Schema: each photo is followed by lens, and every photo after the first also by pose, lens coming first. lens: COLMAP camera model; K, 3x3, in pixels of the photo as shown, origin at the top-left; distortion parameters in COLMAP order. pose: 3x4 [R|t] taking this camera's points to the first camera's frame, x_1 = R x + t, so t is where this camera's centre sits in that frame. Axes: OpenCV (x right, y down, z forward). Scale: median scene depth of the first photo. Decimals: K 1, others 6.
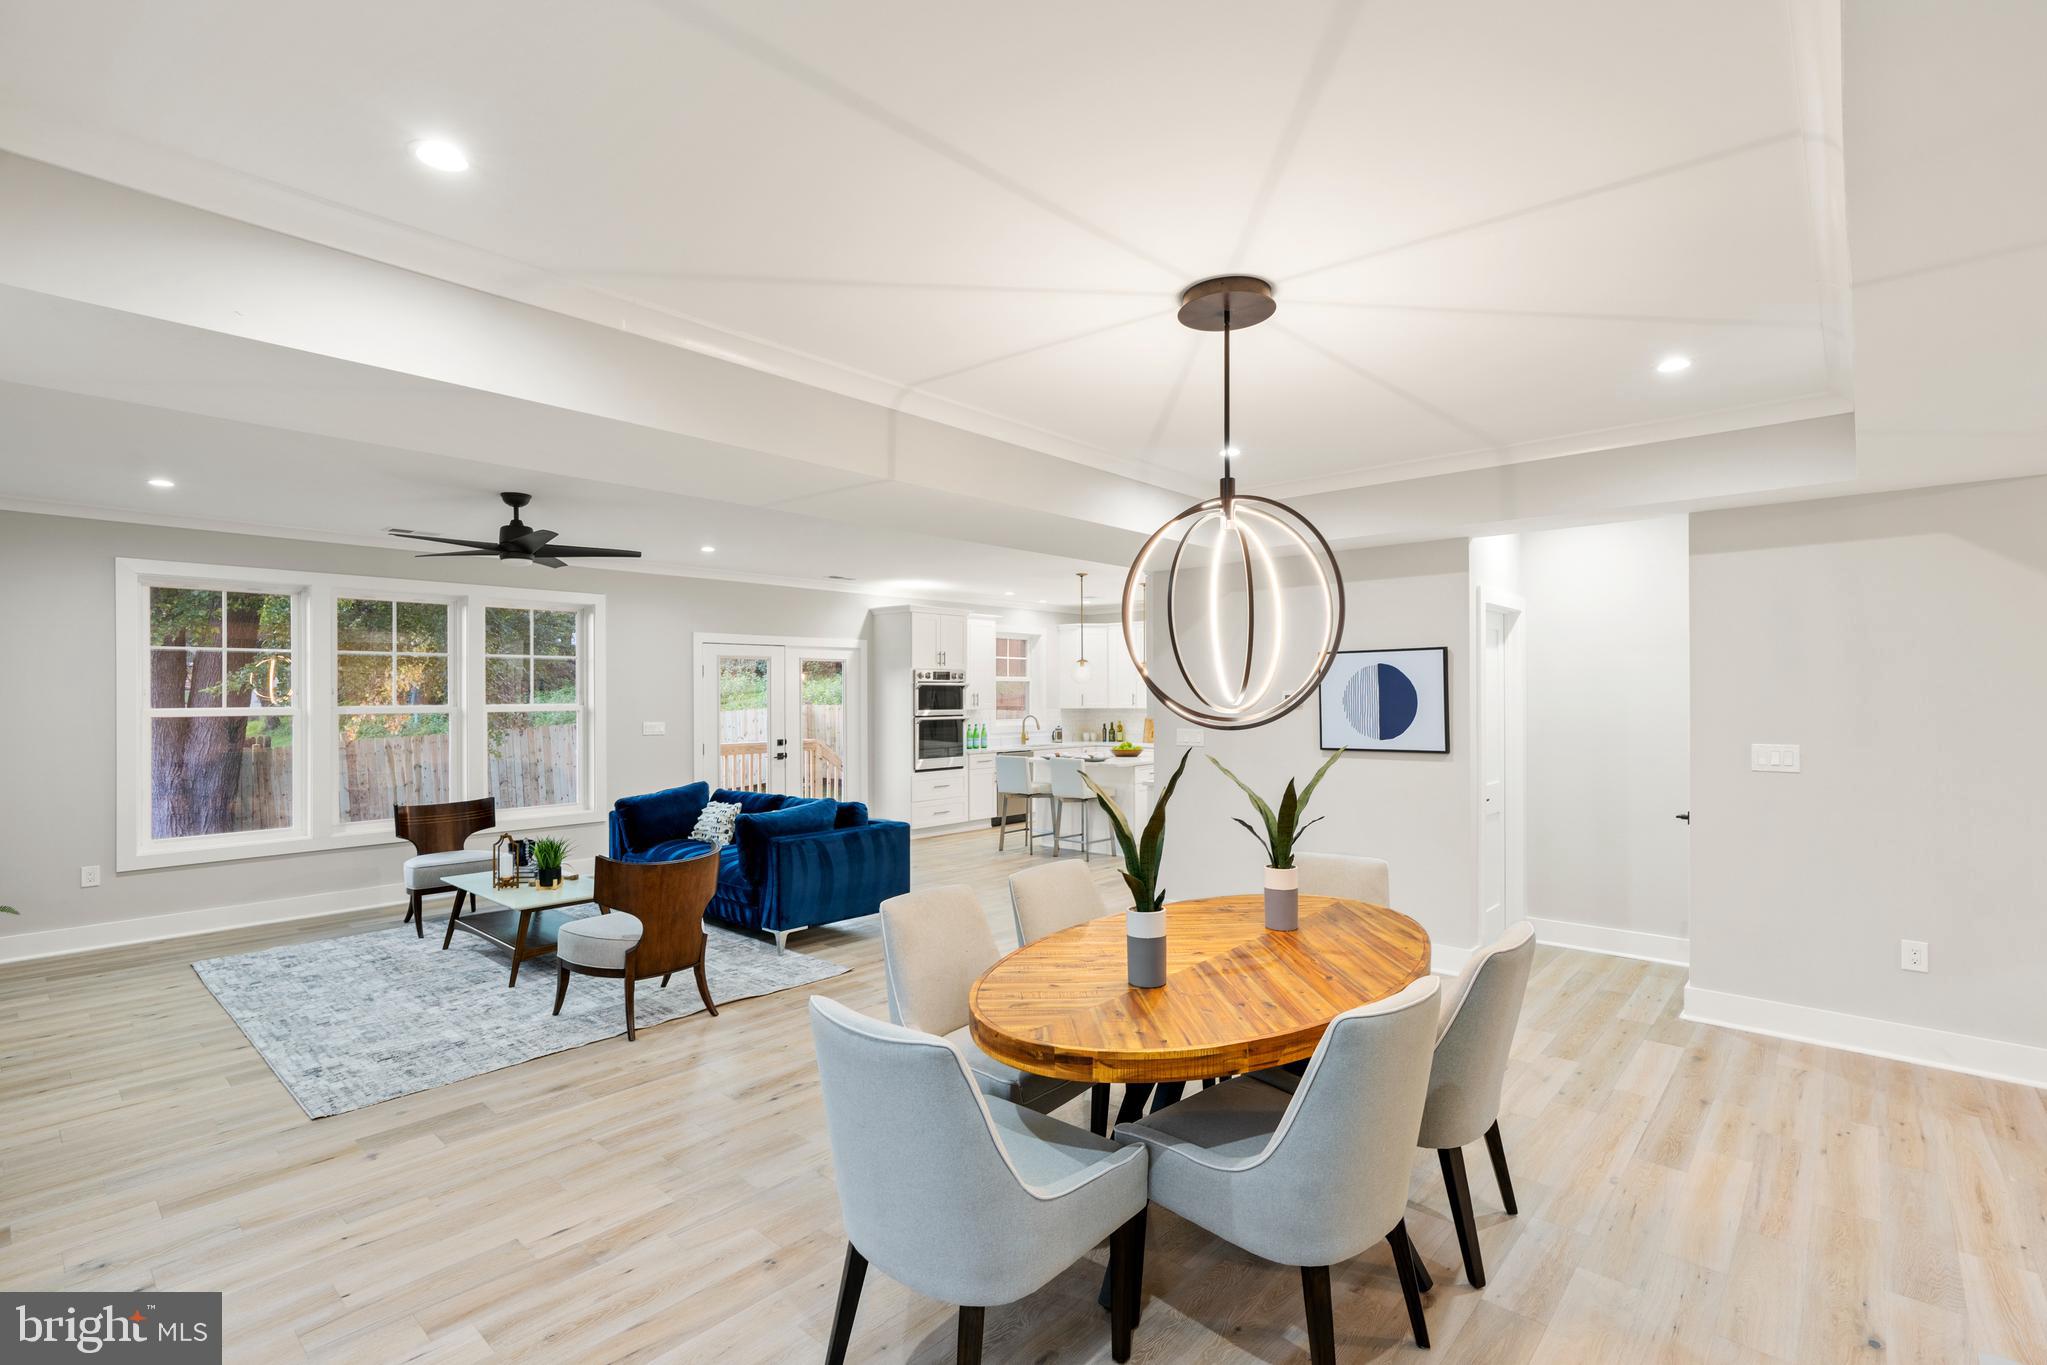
lens RADIAL K [[937.6, 0, 1018.1], [0, 937.6, 705.1], [0, 0, 1]] dist [-0.015978, 0.016779]
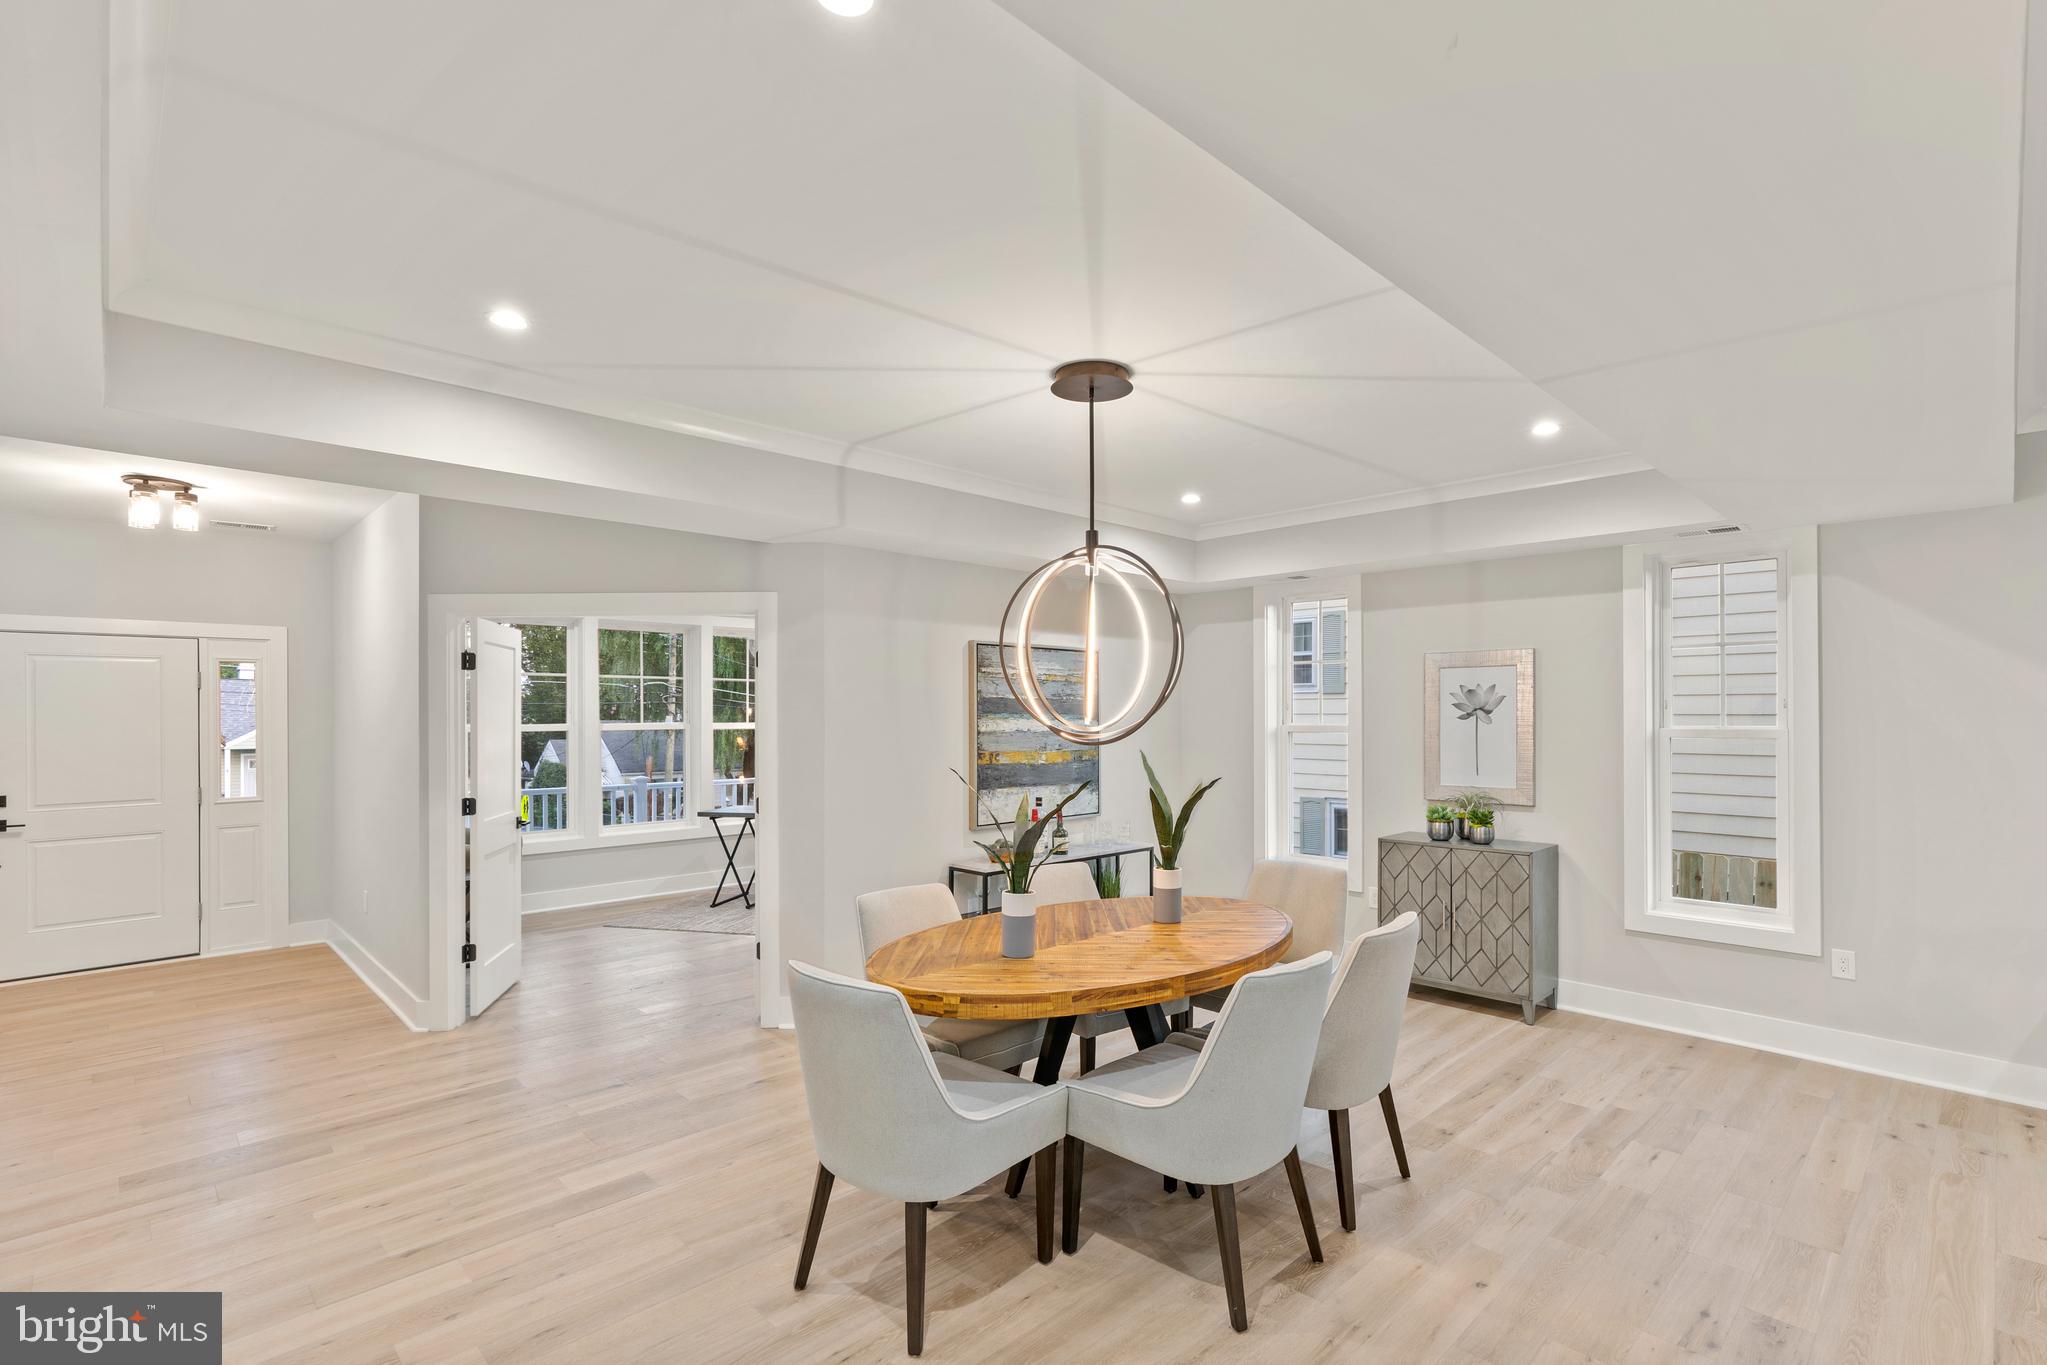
lens RADIAL K [[937.6, 0, 1030.1], [0, 937.6, 716.7], [0, 0, 1]] dist [-0.015978, 0.016779]
pose [[-0.998293, 0.004360, 0.058235, 0.068700], [0.005163, 0.999894, 0.013639, -0.006313], [-0.058169, 0.013917, -0.998210, 0.633660]]
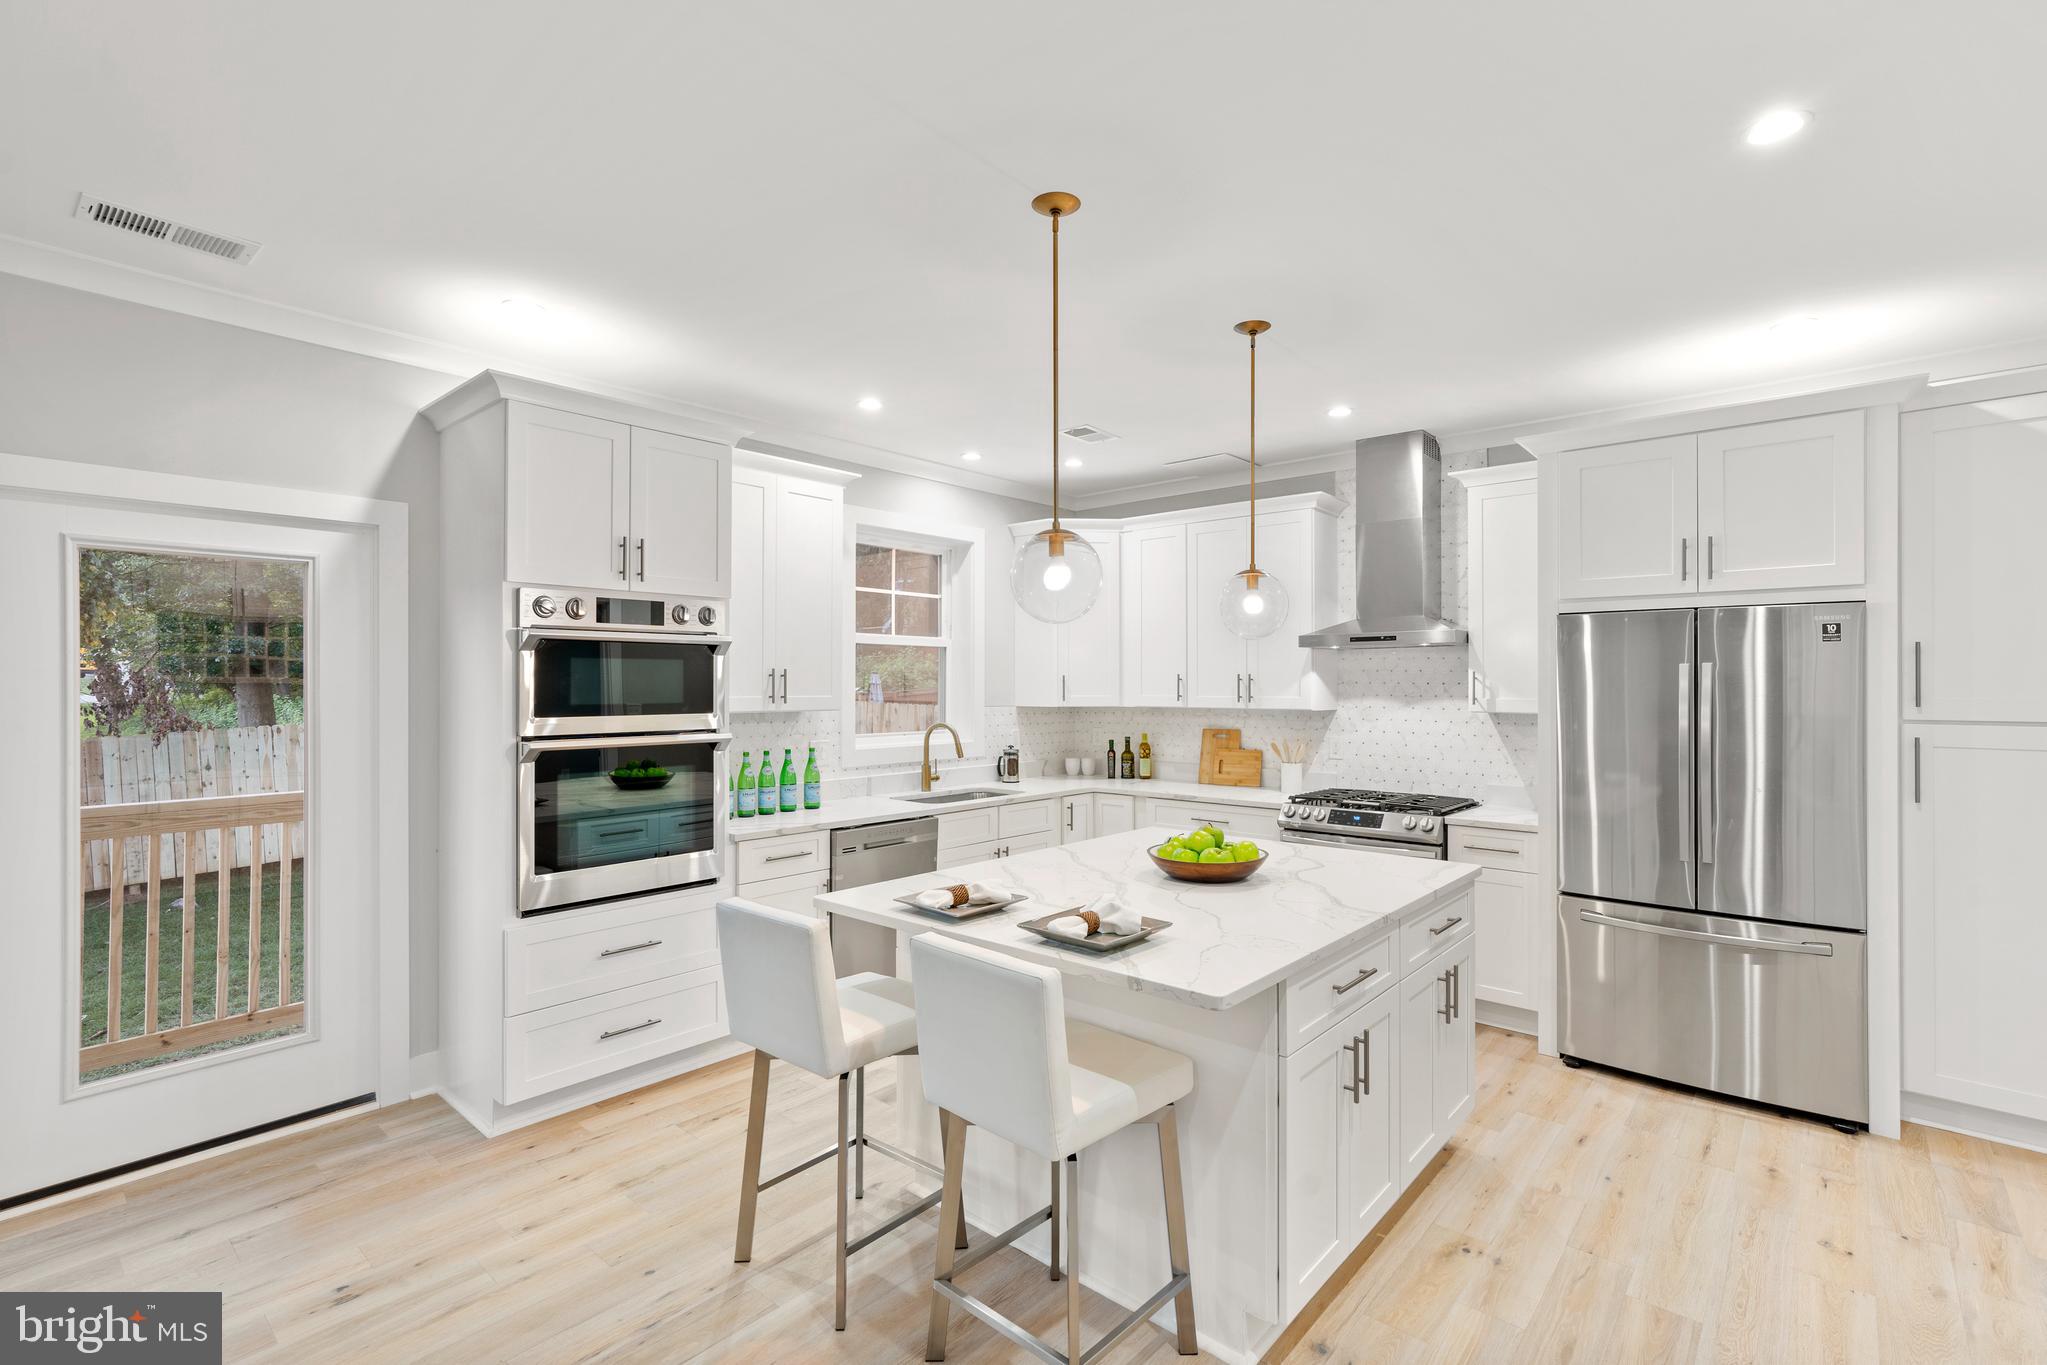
lens RADIAL K [[937.6, 0, 1022.3], [0, 937.6, 677.3], [0, 0, 1]] dist [-0.015978, 0.016779]
pose [[0.999833, 0.004237, 0.017767, 0.053213], [-0.003935, 0.999847, -0.017020, -0.003636], [-0.017837, 0.016947, 0.999697, 0.722586]]
